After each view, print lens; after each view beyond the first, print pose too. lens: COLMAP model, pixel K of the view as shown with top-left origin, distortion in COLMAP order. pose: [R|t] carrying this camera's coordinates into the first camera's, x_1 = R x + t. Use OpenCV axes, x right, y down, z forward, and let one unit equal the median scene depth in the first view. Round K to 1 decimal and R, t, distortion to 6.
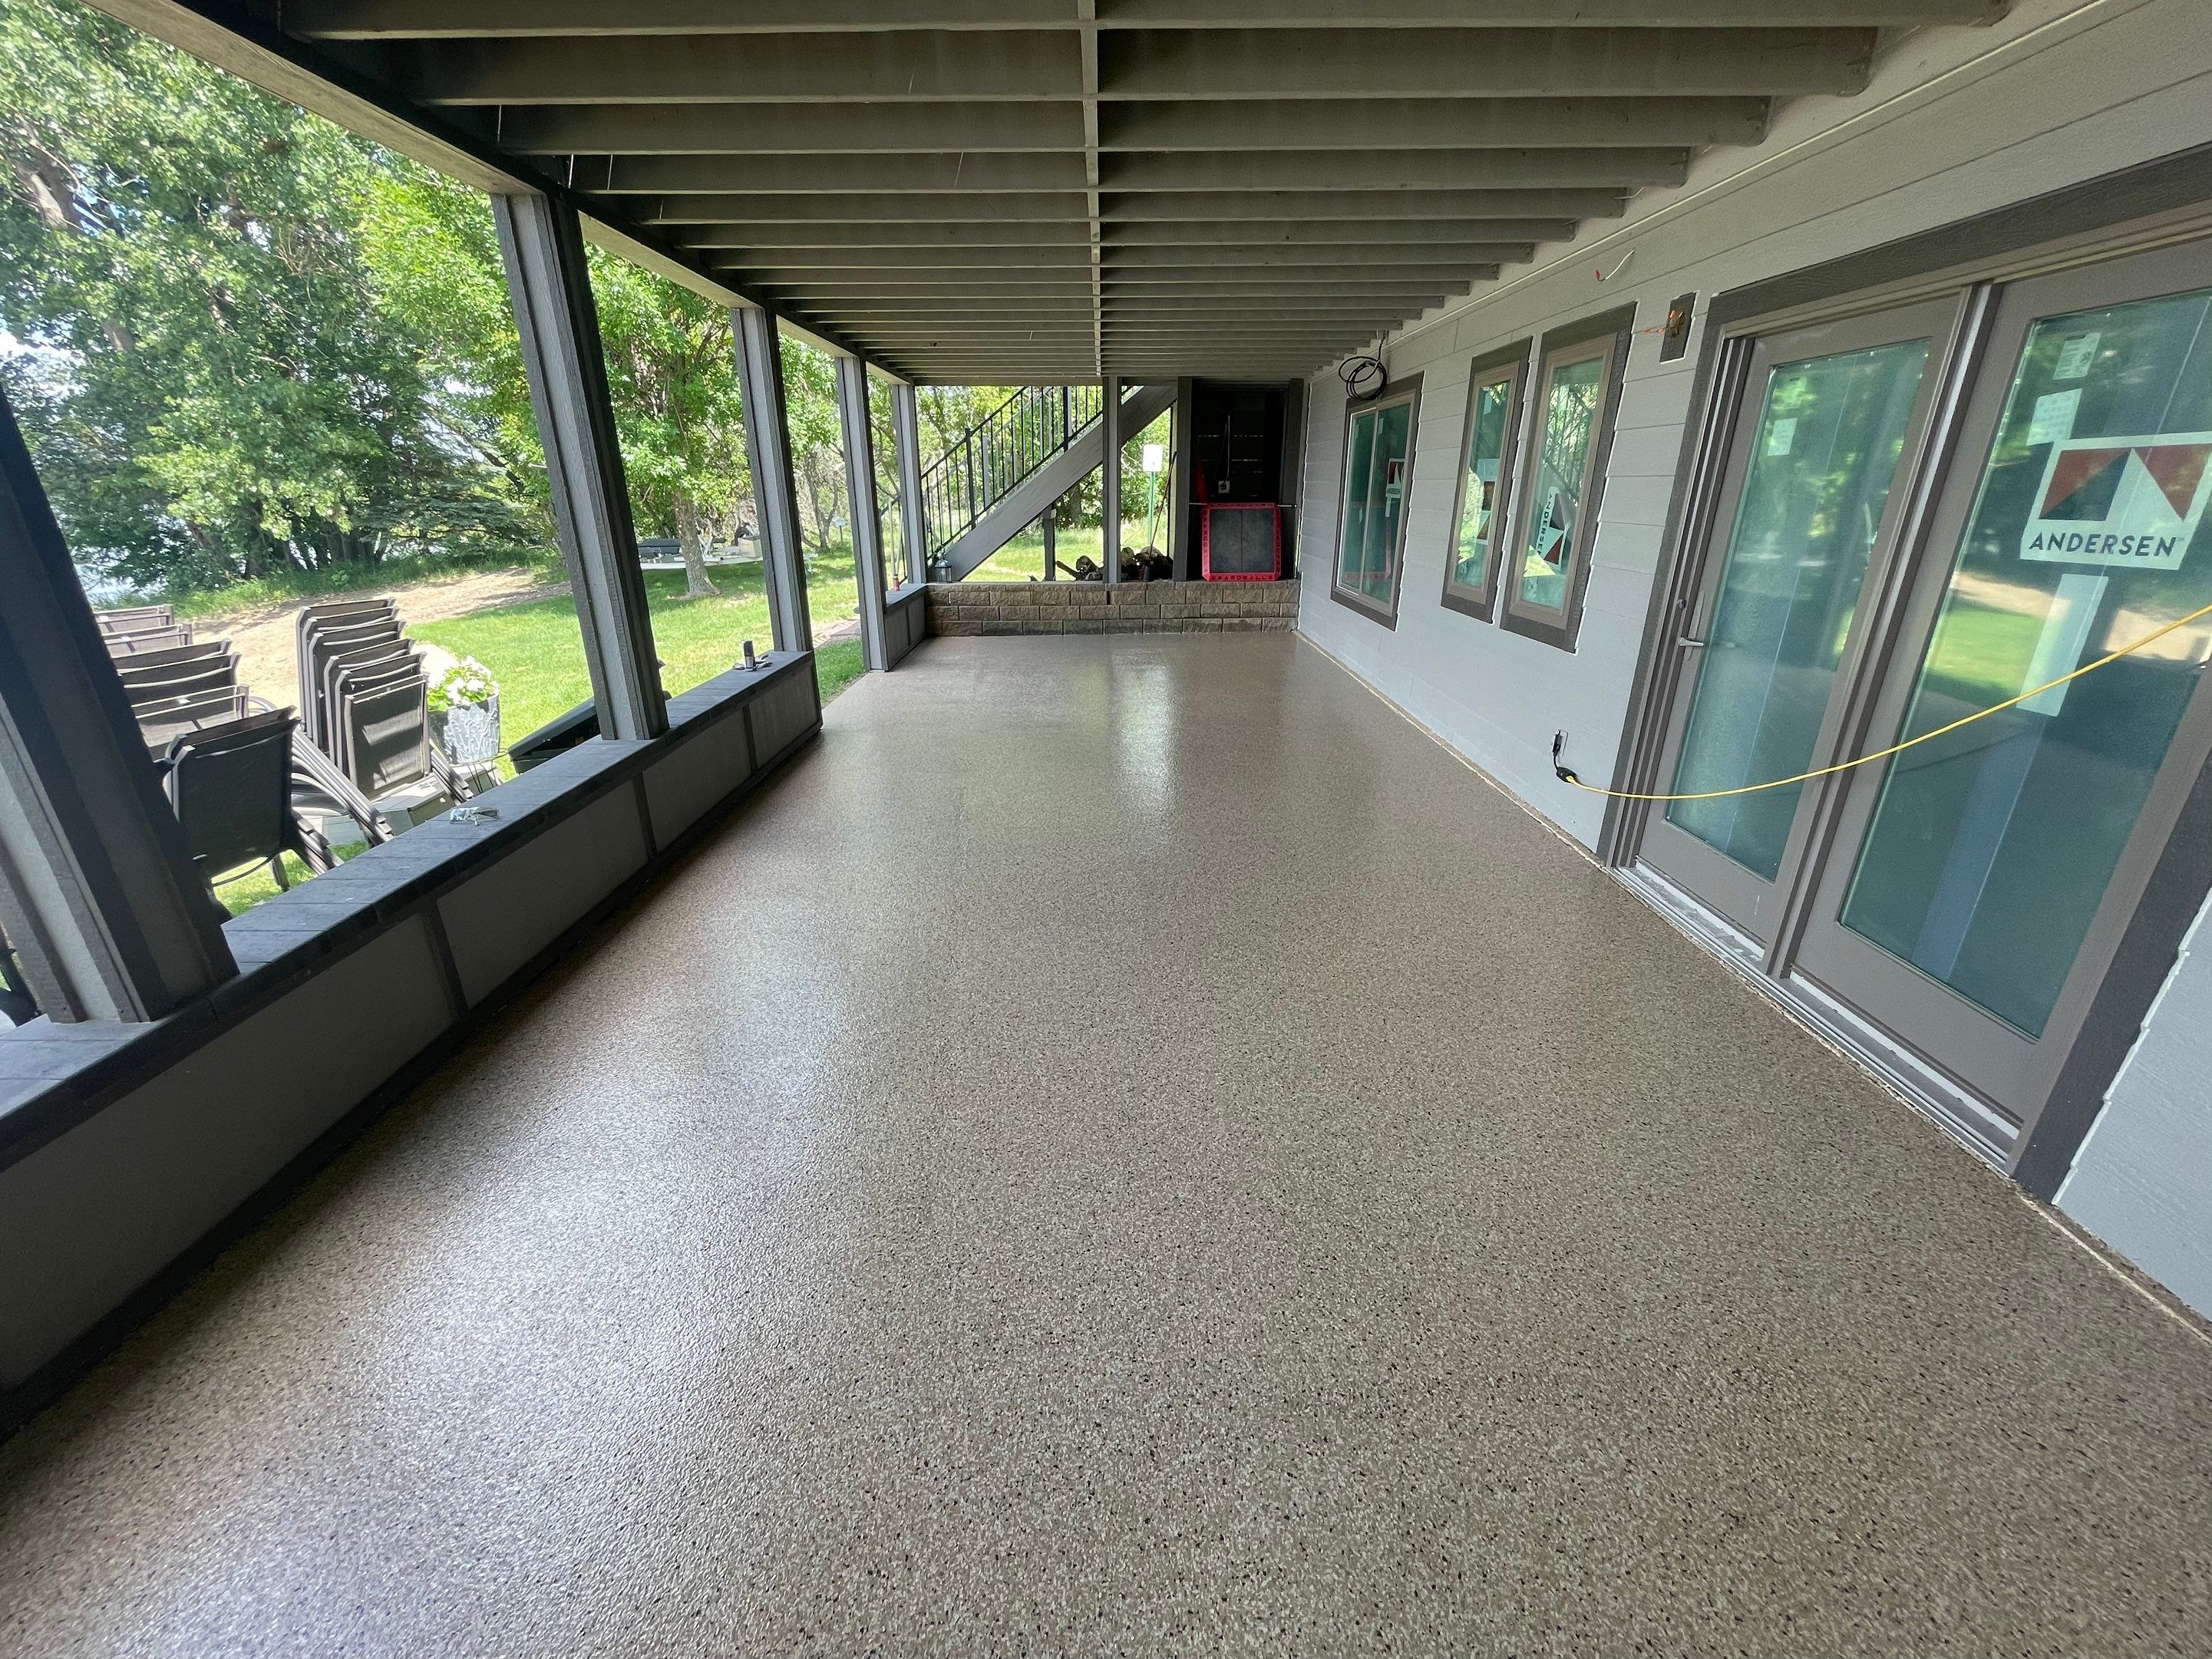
lens RADIAL K [[893.2, 0, 1105.7], [0, 893.2, 832.4], [0, 0, 1]] dist [-0.002870, 0.000402]
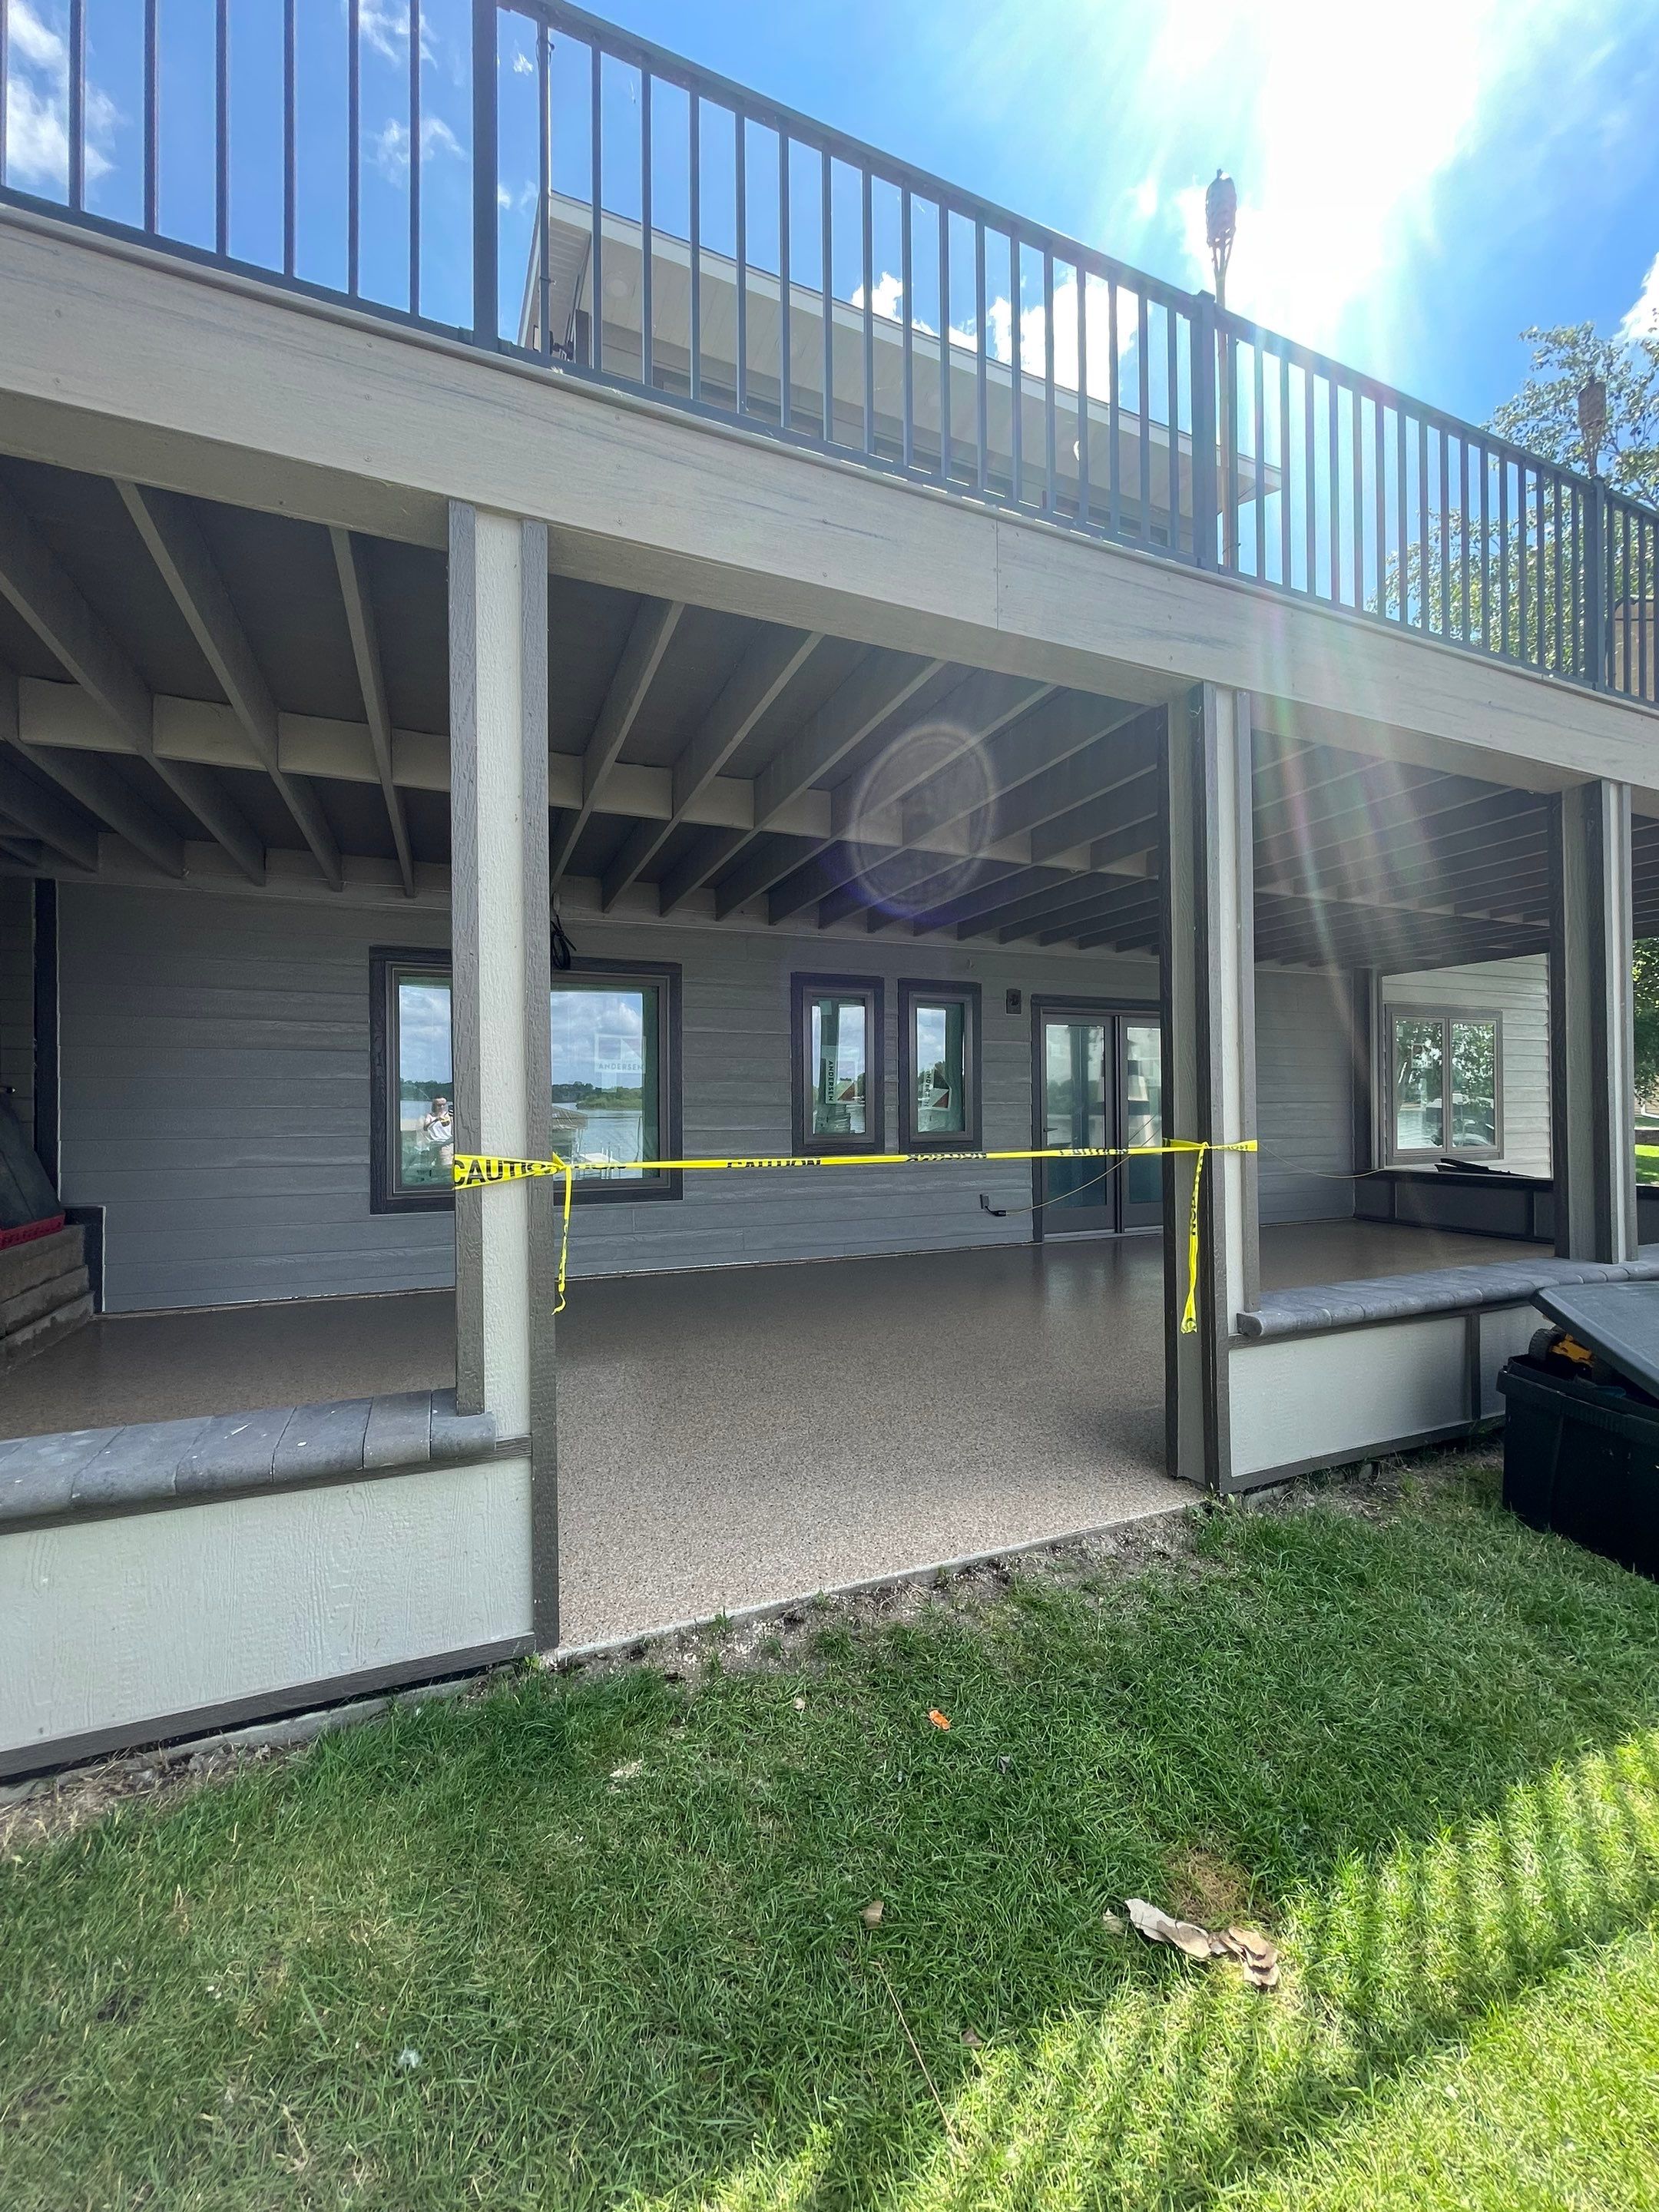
lens RADIAL K [[893.3, 0, 827.9], [0, 893.3, 1105.2], [0, 0, 1]] dist [-0.002870, 0.000402]
pose [[-0.392139, 0.009347, 0.919859, -1.029347], [0.334896, 0.932780, 0.133289, -0.629298], [-0.856780, 0.360325, -0.368909, 1.882042]]
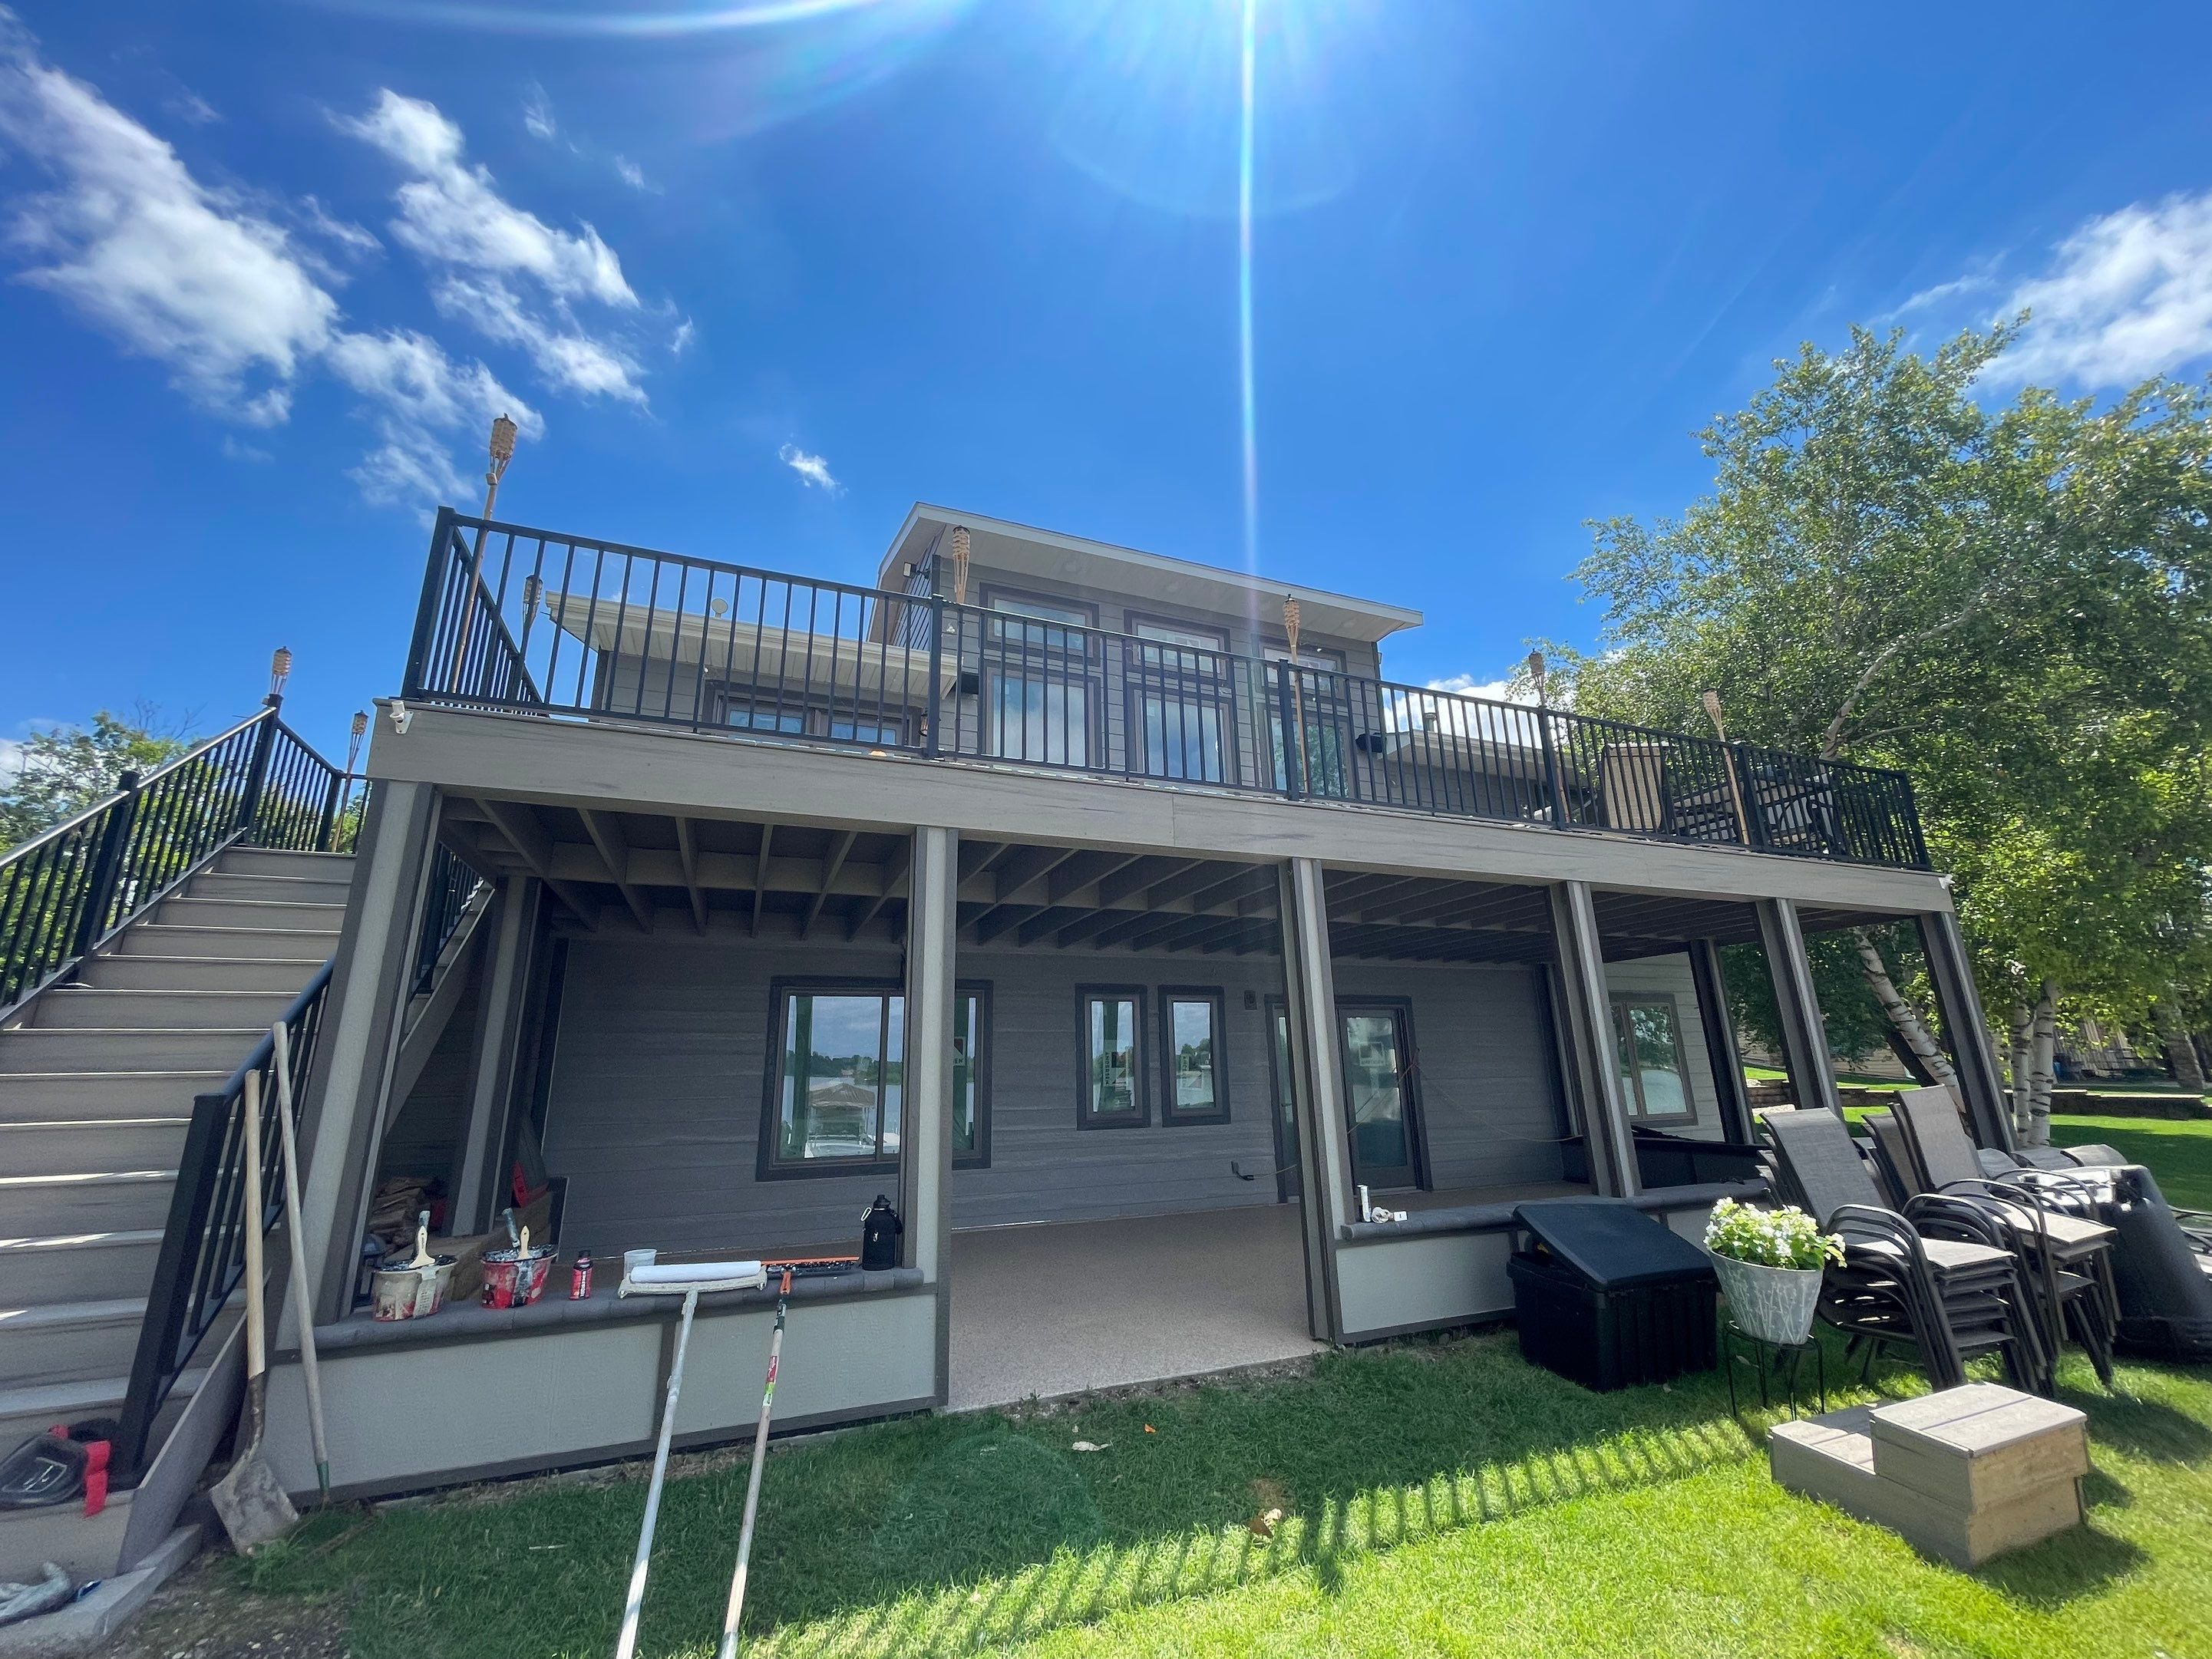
lens RADIAL K [[893.2, 0, 1104.5], [0, 893.2, 831.4], [0, 0, 1]] dist [-0.002870, 0.000402]
pose [[-0.377635, 0.258972, 0.889002, -1.544571], [0.350600, 0.928600, -0.121577, -0.717010], [-0.857013, 0.265772, -0.441468, 2.043869]]
